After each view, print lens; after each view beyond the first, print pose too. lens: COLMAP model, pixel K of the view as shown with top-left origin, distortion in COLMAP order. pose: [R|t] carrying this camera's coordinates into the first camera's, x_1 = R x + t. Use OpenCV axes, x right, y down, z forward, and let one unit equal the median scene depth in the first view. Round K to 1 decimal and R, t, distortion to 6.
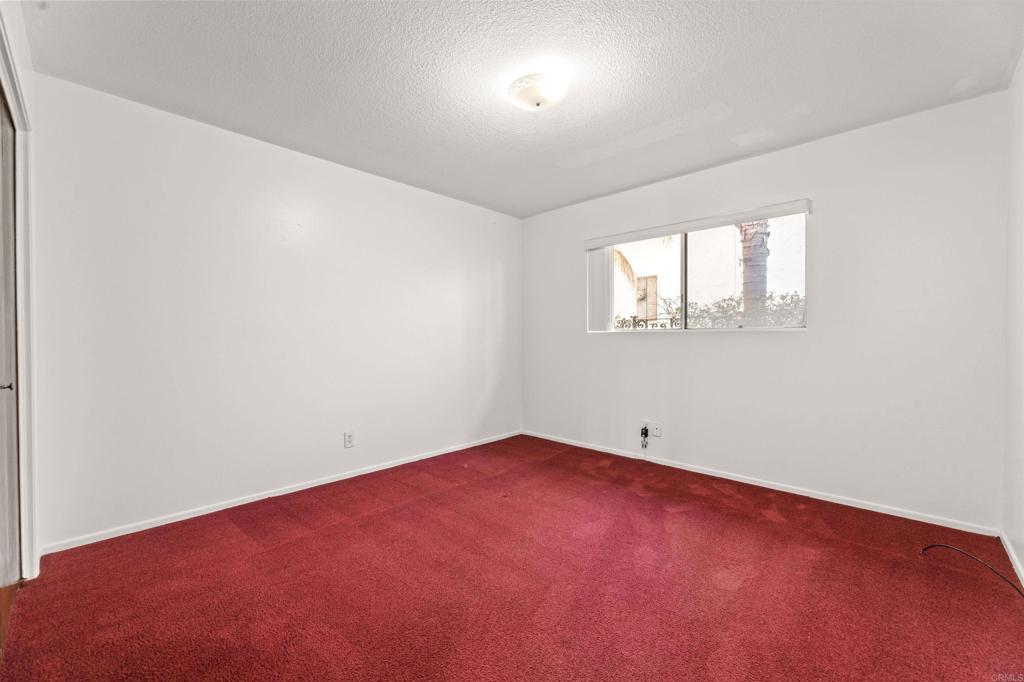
lens RADIAL K [[412.3, 0, 517.6], [0, 412.3, 340.1], [0, 0, 1]] dist [0.001550, 0.000216]
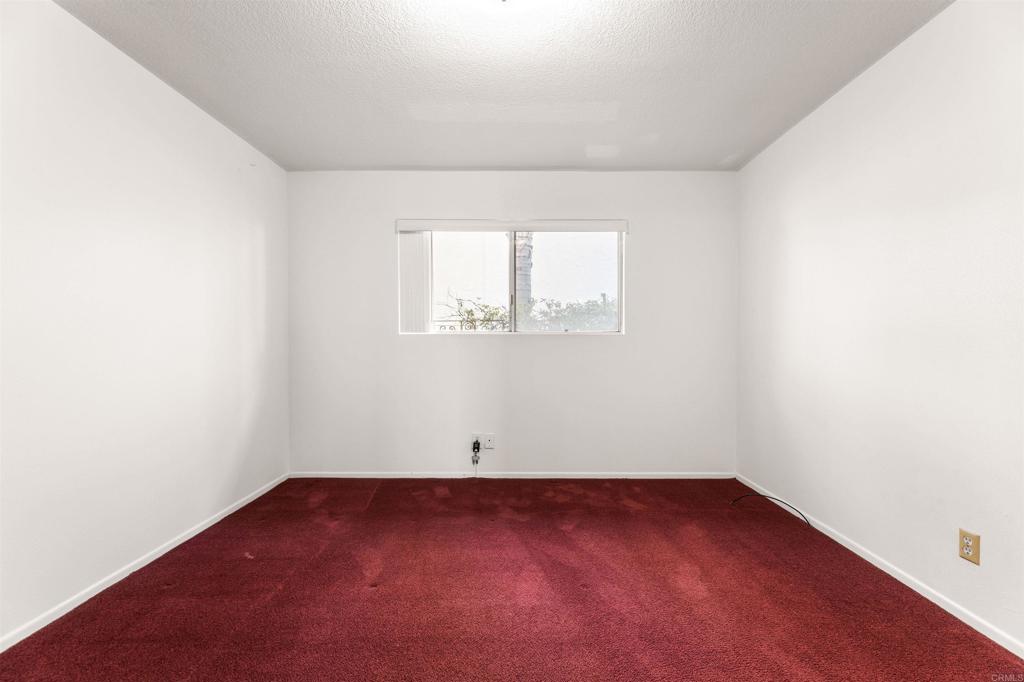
lens RADIAL K [[413.0, 0, 512.0], [0, 413.0, 341.0], [0, 0, 1]] dist [0.002131, 0.000043]
pose [[0.729610, 0.000270, 0.683863, -0.250285], [0.003215, 0.999988, -0.003825, -0.001289], [-0.683855, 0.004989, 0.729600, 0.295998]]
